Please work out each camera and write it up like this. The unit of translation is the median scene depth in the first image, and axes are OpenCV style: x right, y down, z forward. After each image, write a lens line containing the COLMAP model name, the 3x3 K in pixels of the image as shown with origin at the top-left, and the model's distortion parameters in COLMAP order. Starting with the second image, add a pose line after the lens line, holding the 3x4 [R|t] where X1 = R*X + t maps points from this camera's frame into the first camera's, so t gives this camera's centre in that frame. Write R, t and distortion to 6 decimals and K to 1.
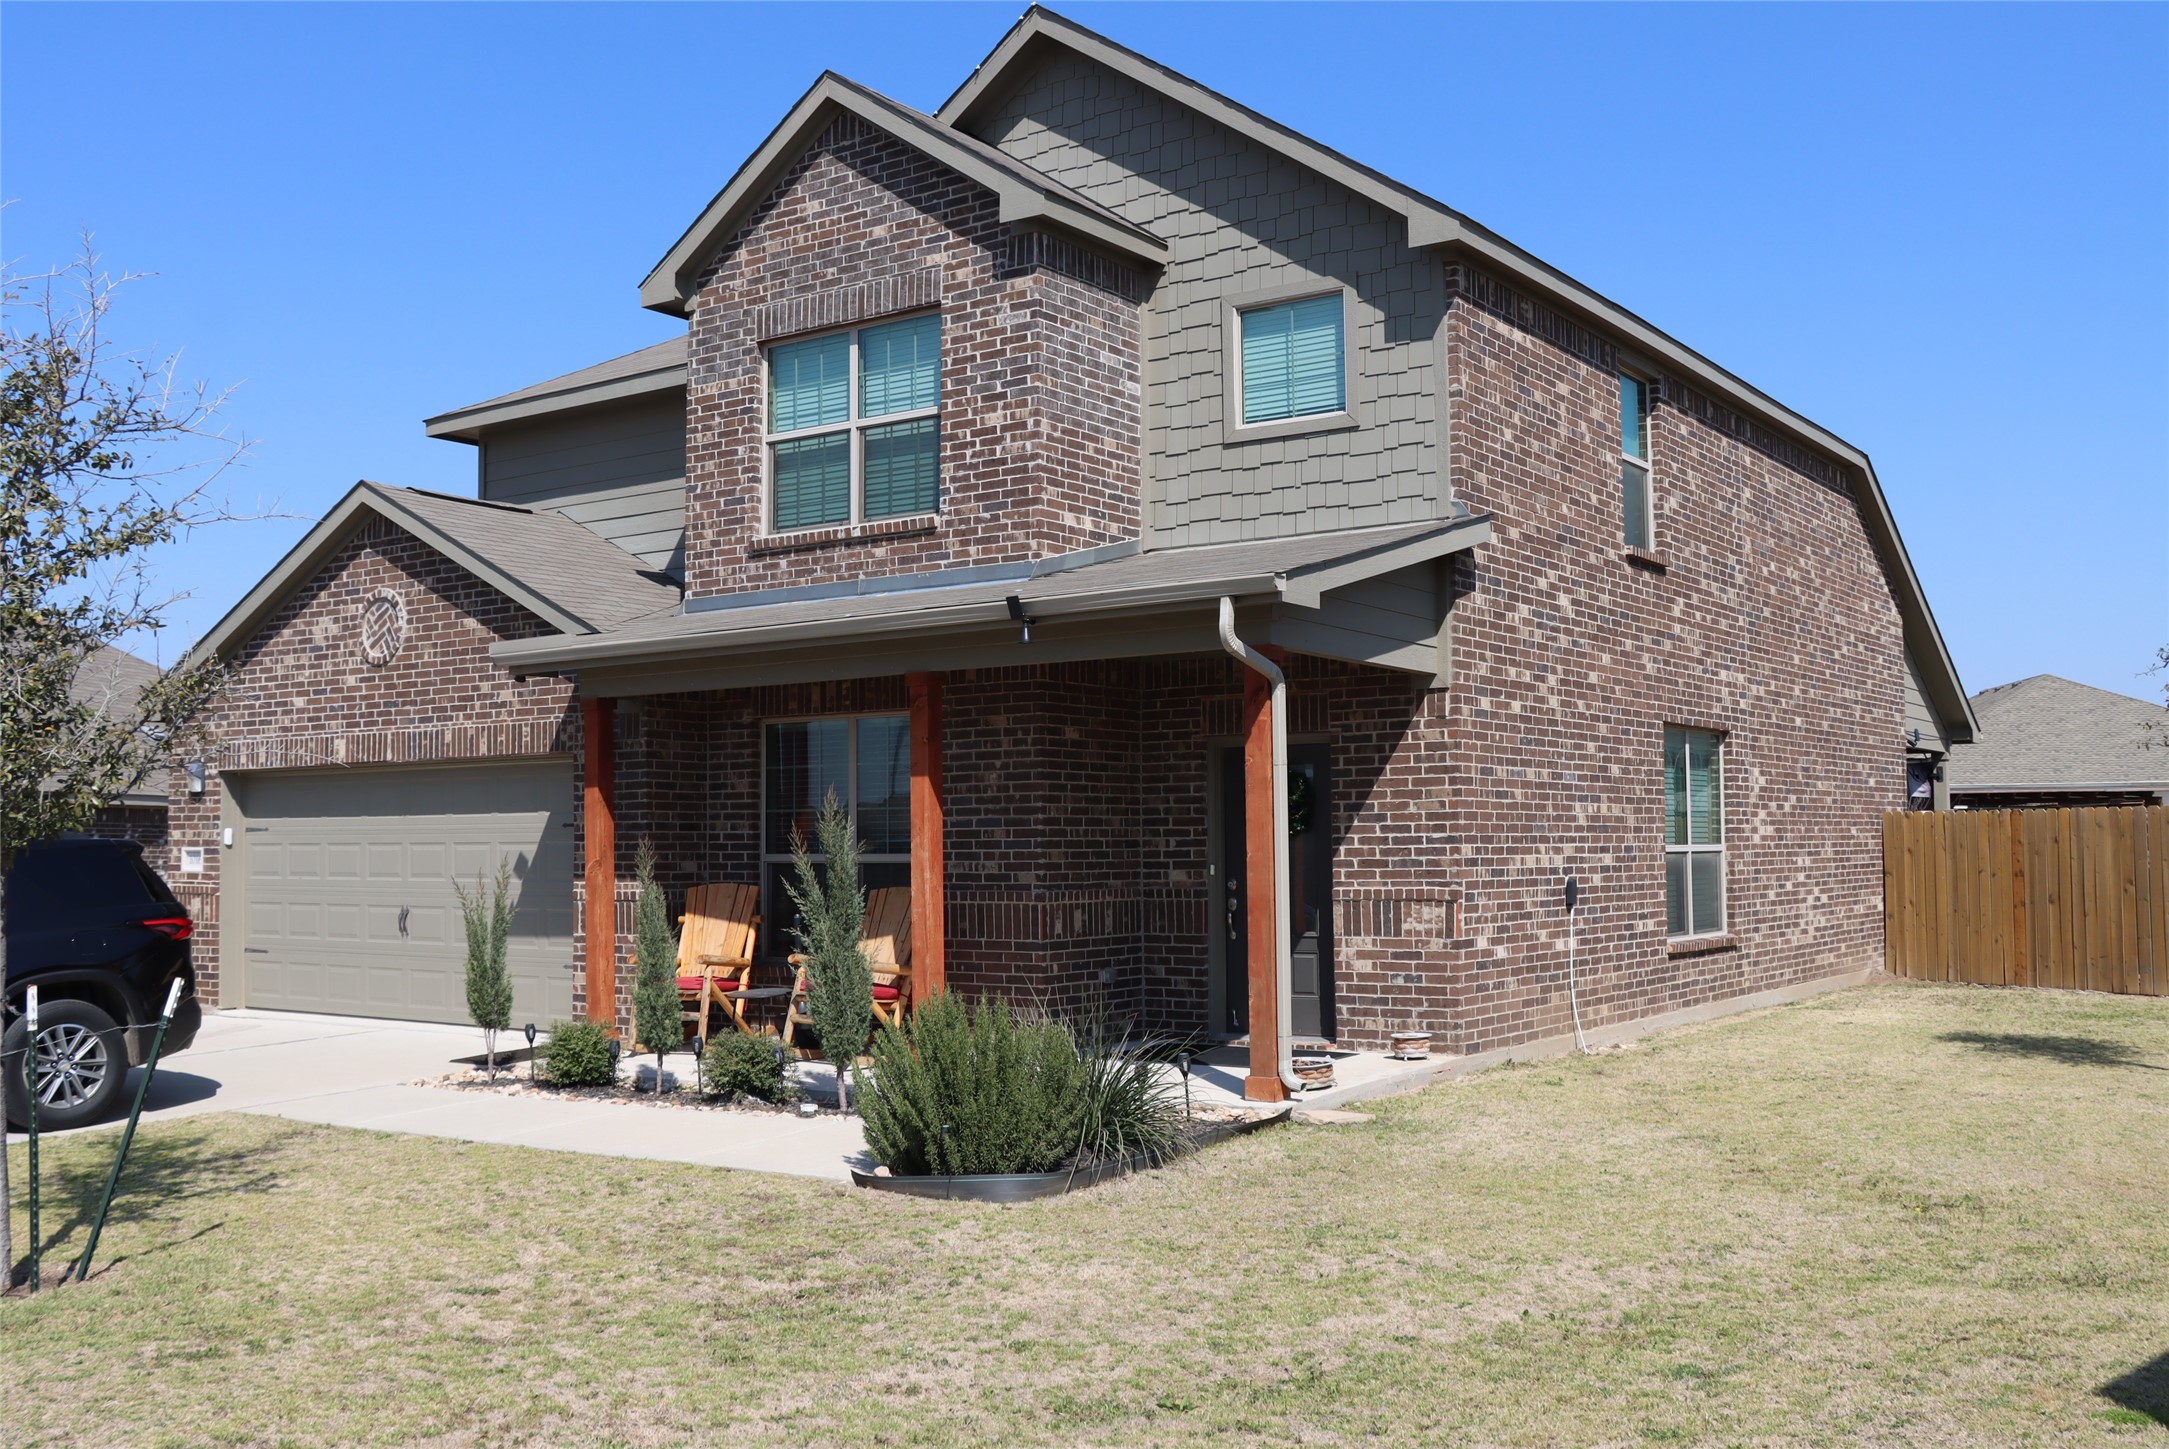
lens RADIAL K [[2027.2, 0, 1084.5], [0, 2027.2, 724.5], [0, 0, 1]] dist [-0.113347, 0.191426]
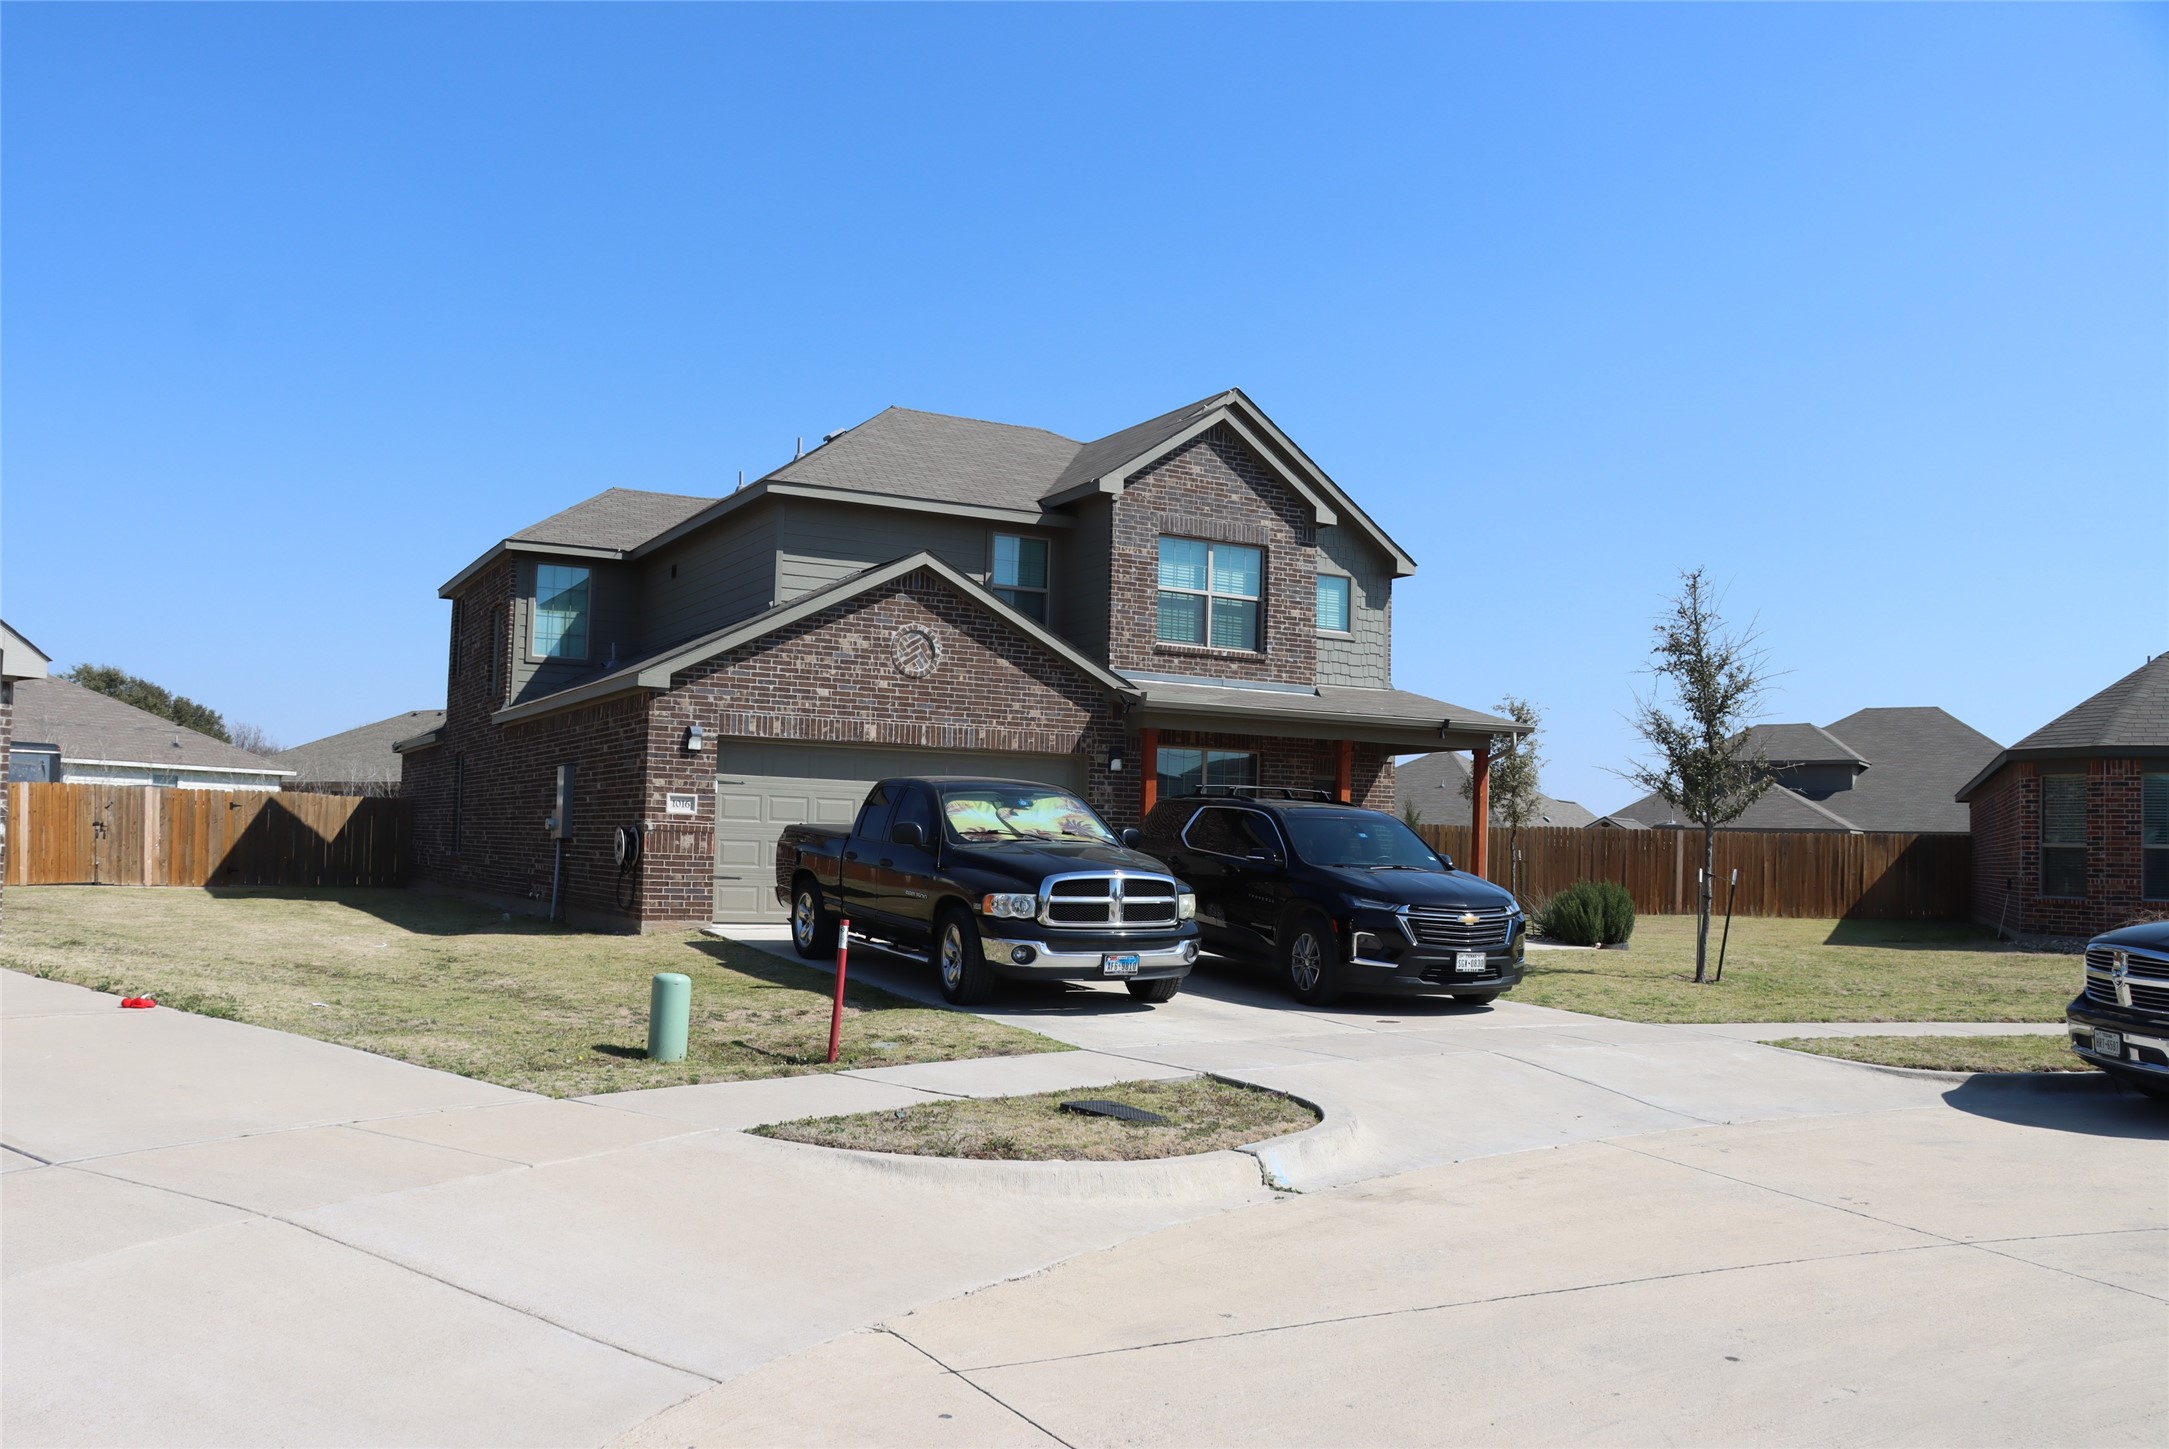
lens RADIAL K [[1817.6, 0, 1080.4], [0, 1817.6, 767.8], [0, 0, 1]] dist [-0.160566, 0.006212]
pose [[0.422072, 0.063782, 0.904316, -1.485200], [-0.081484, 0.996153, -0.032228, 0.067644], [-0.902893, -0.060085, 0.425646, 0.339381]]
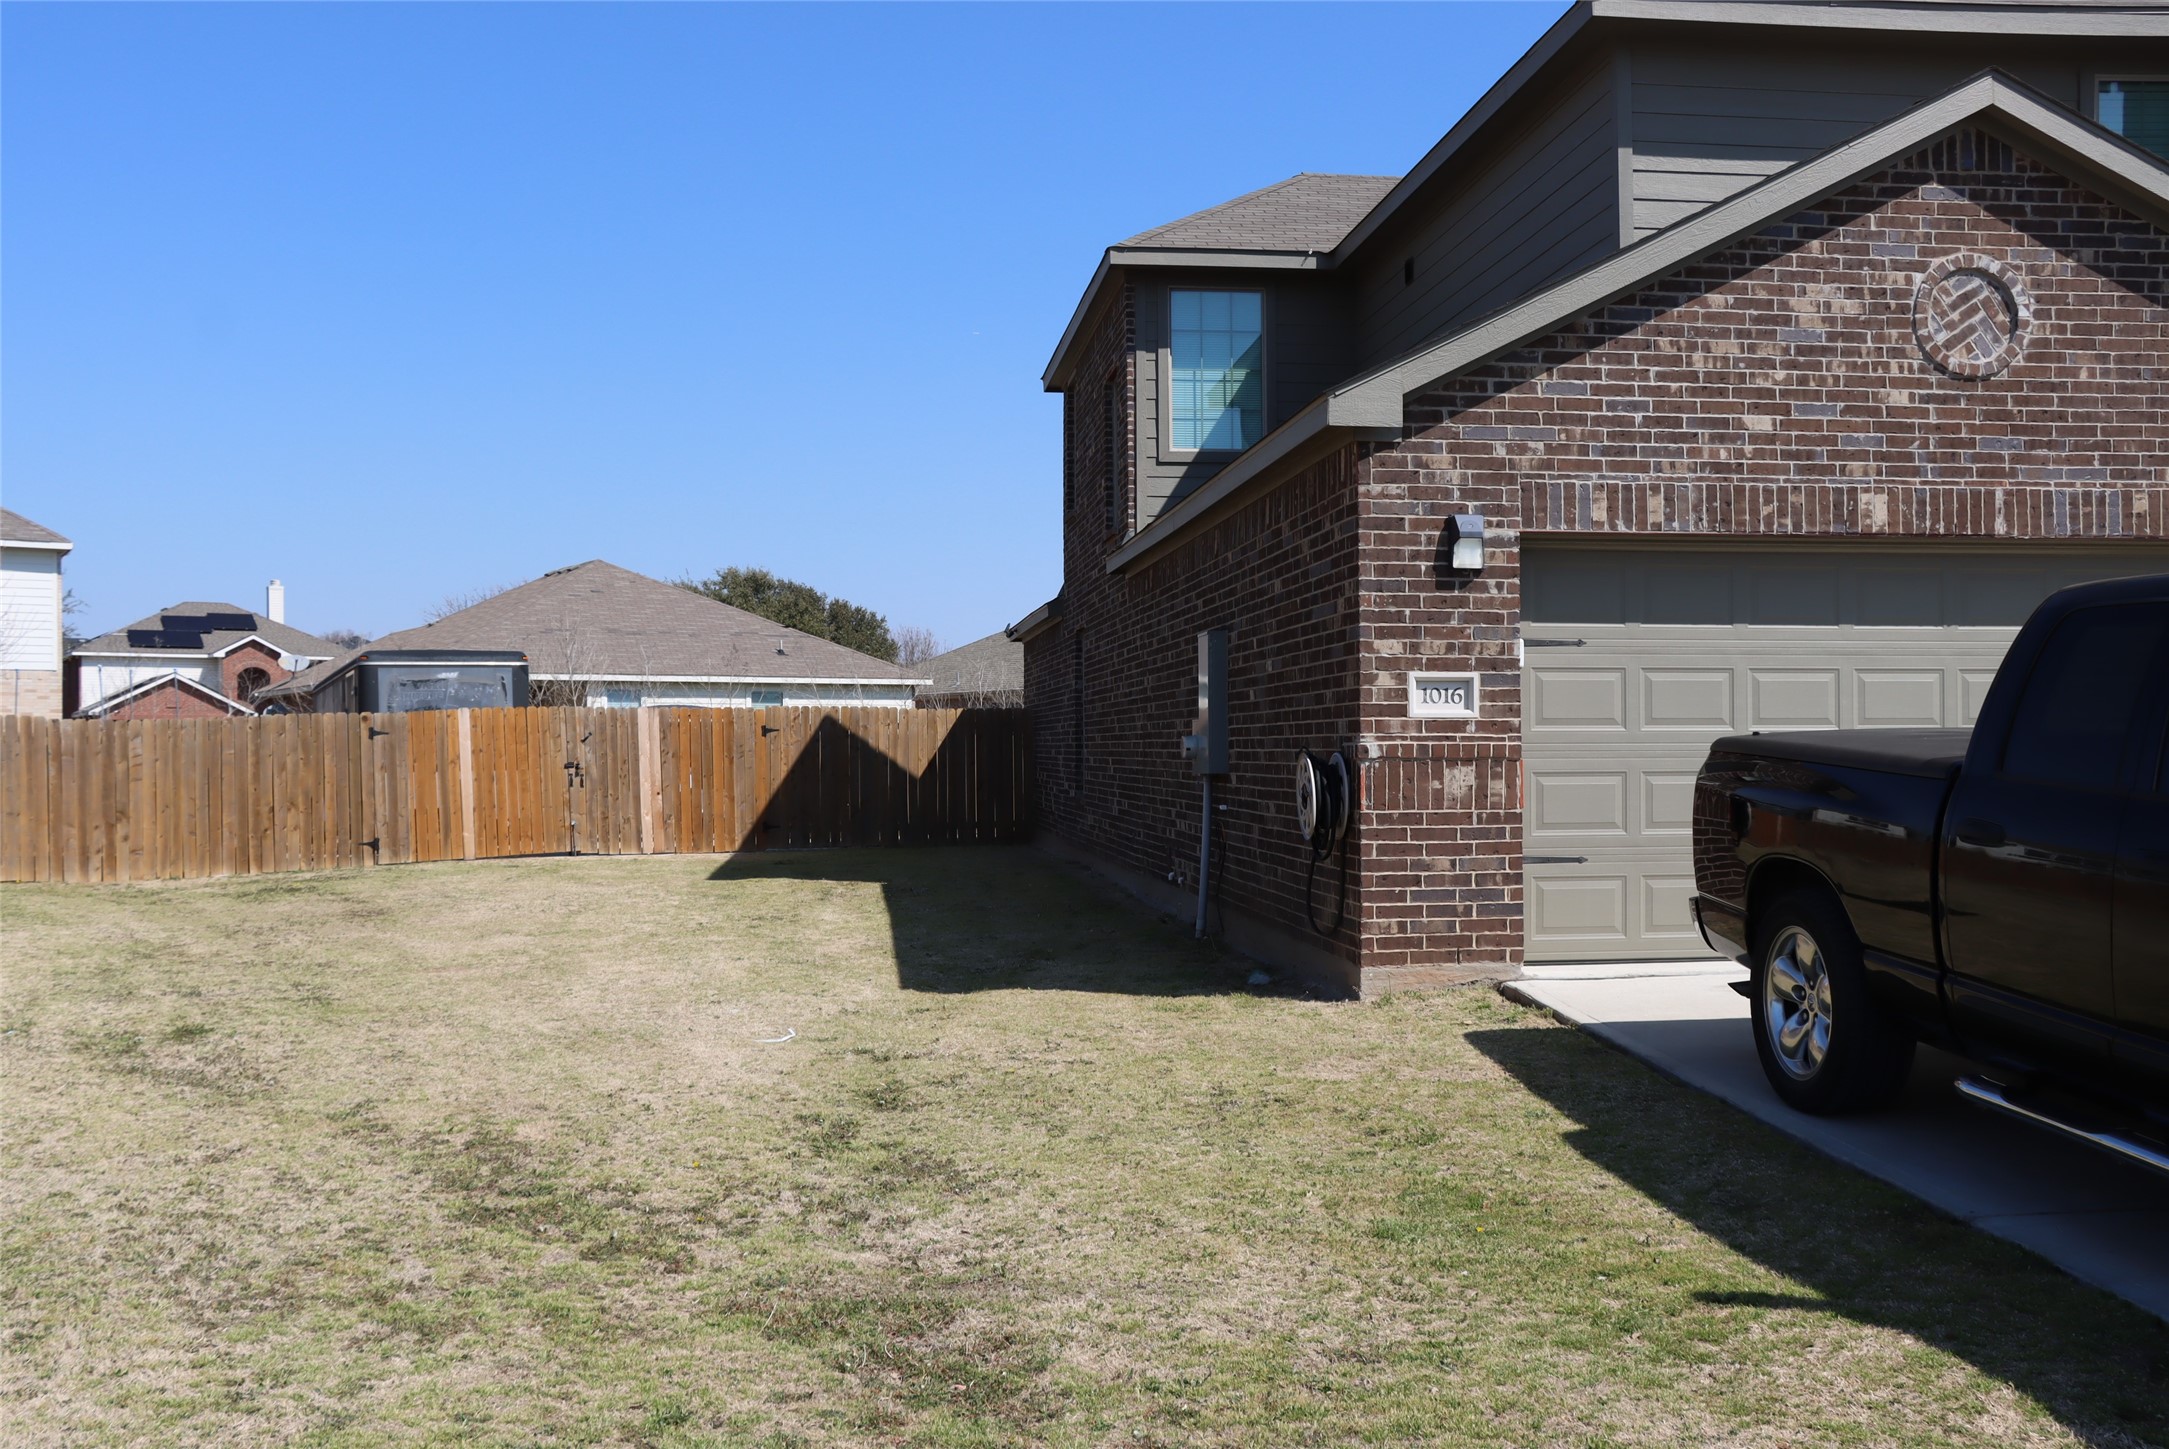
lens RADIAL K [[2027.2, 0, 1084.5], [0, 2027.2, 724.5], [0, 0, 1]] dist [-0.113347, 0.191426]
pose [[0.739590, 0.013289, 0.672926, -0.970405], [-0.040158, 0.998895, 0.024409, 0.072911], [-0.671858, -0.045076, 0.739307, 0.733217]]
